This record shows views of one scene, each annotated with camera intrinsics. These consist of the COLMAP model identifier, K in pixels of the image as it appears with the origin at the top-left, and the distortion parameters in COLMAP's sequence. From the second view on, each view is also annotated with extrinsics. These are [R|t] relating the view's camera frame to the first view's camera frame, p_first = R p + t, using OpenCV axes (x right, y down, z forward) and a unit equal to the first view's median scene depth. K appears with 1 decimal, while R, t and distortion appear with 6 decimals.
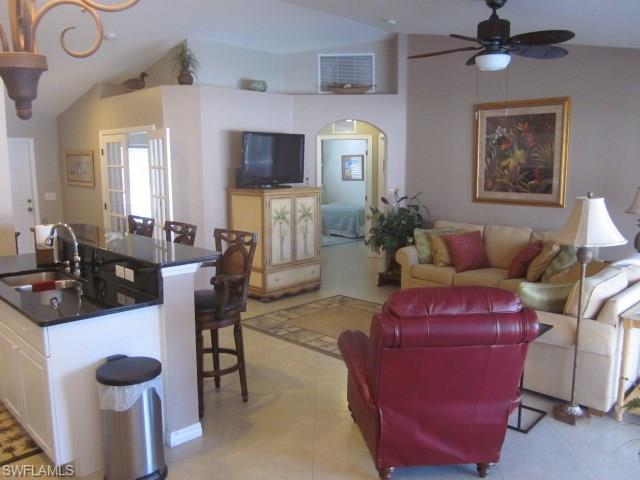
lens RADIAL K [[532.1, 0, 320.0], [0, 532.1, 240.0], [0, 0, 1]] dist [-0.034522, -0.003168]
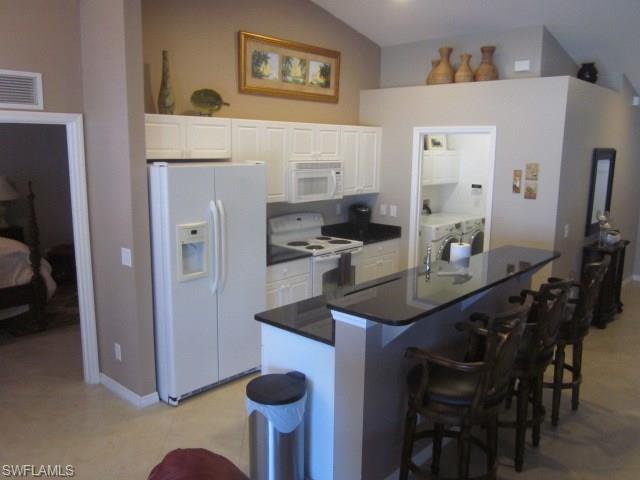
lens RADIAL K [[532.1, 0, 320.0], [0, 532.1, 240.0], [0, 0, 1]] dist [-0.034522, -0.003168]
pose [[0.063732, 0.174901, -0.982521, 0.270572], [-0.155216, 0.974279, 0.163365, -0.097653], [0.985823, 0.142091, 0.089240, 0.405974]]
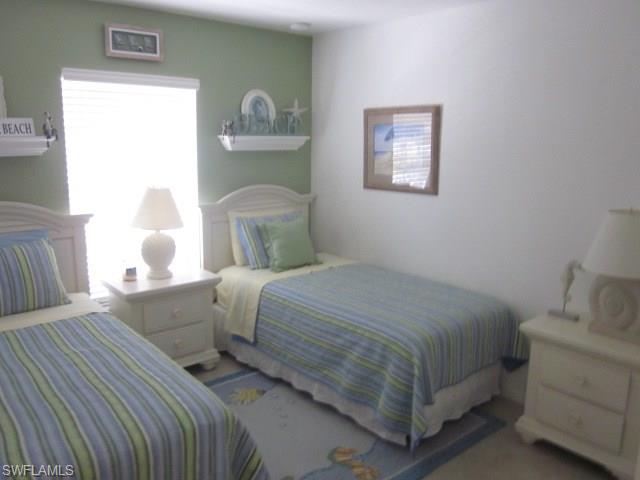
lens RADIAL K [[532.1, 0, 320.0], [0, 532.1, 240.0], [0, 0, 1]] dist [-0.034522, -0.003168]
pose [[0.997947, 0.027751, -0.057725, 0.072835], [-0.024786, 0.998367, 0.051474, -0.202961], [0.059060, -0.049938, 0.997005, 1.418077]]
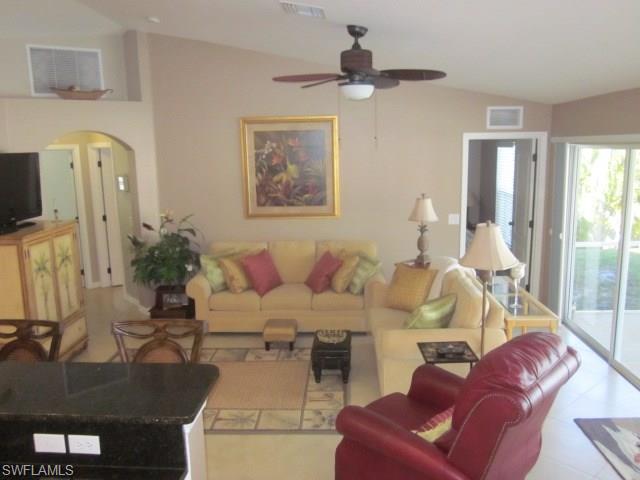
lens RADIAL K [[532.1, 0, 320.0], [0, 532.1, 240.0], [0, 0, 1]] dist [-0.034522, -0.003168]
pose [[0.744861, -0.130991, 0.654235, -0.260729], [0.117012, 0.990988, 0.065195, -0.084464], [-0.656879, 0.027992, 0.753476, 0.192153]]
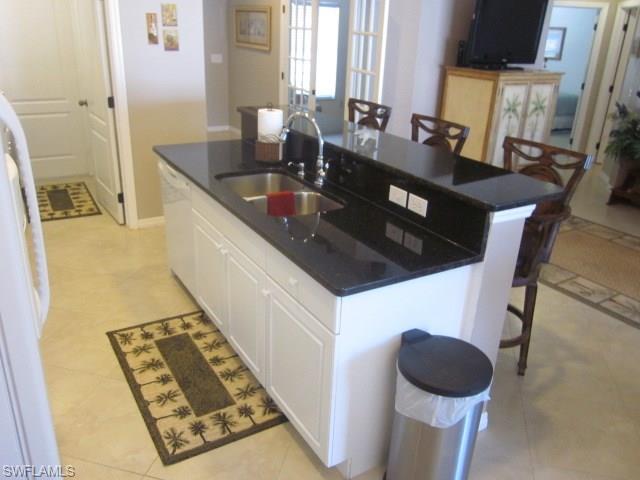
lens RADIAL K [[532.1, 0, 320.0], [0, 532.1, 240.0], [0, 0, 1]] dist [-0.034522, -0.003168]
pose [[0.972380, 0.128202, -0.195041, -0.172523], [-0.078324, 0.966418, 0.244747, -0.025124], [0.219869, -0.222711, 0.949767, 0.152971]]
